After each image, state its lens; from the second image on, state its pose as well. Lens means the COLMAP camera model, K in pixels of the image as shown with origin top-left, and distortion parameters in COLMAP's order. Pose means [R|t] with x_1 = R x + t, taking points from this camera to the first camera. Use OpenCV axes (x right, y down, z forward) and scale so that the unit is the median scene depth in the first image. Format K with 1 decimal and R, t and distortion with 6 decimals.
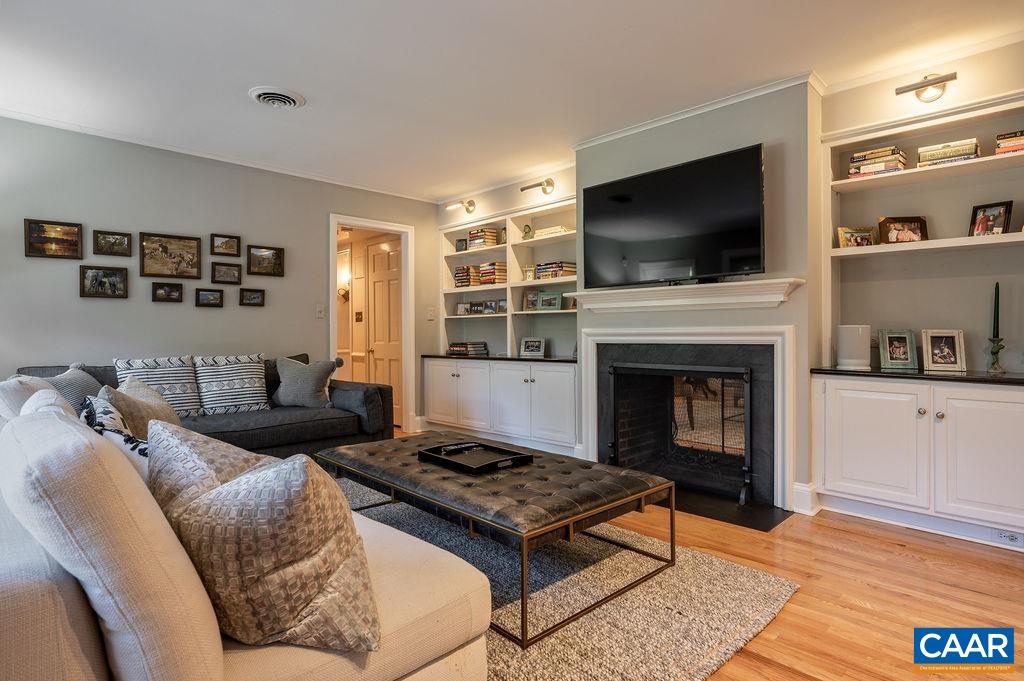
lens RADIAL K [[553.1, 0, 512.0], [0, 553.1, 340.5], [0, 0, 1]] dist [-0.000596, 0.000021]
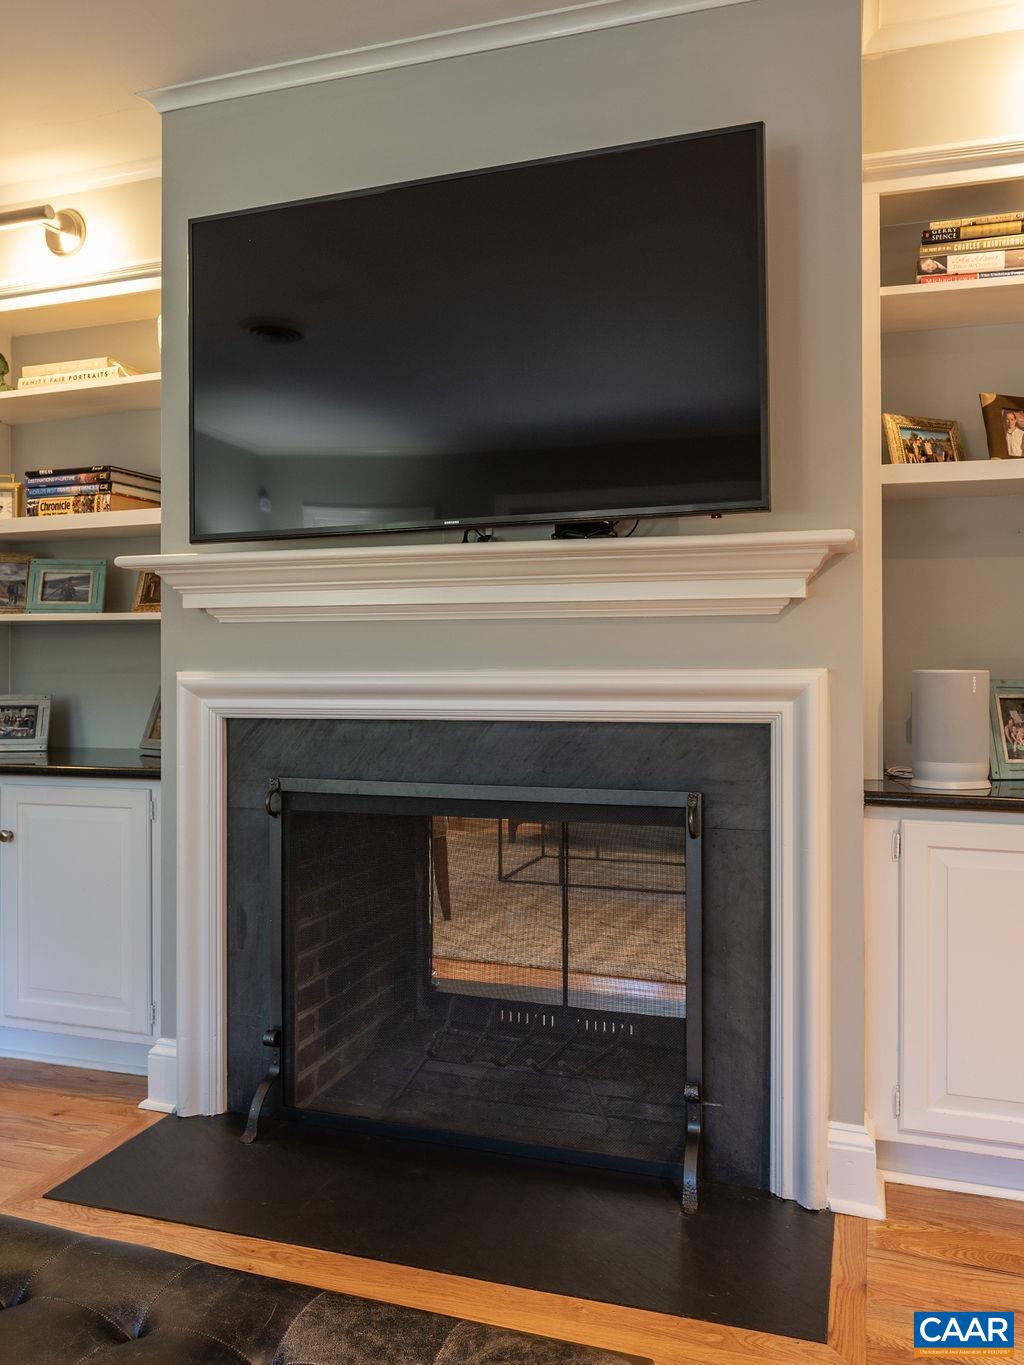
lens RADIAL K [[1048.9, 0, 511.8], [0, 1048.9, 645.2], [0, 0, 1]] dist [-0.000079, 0.003075]
pose [[0.891960, 0.011290, 0.451974, 0.026891], [0.003418, 0.999491, -0.031711, -0.017596], [-0.452102, 0.029830, 0.891467, 0.396245]]
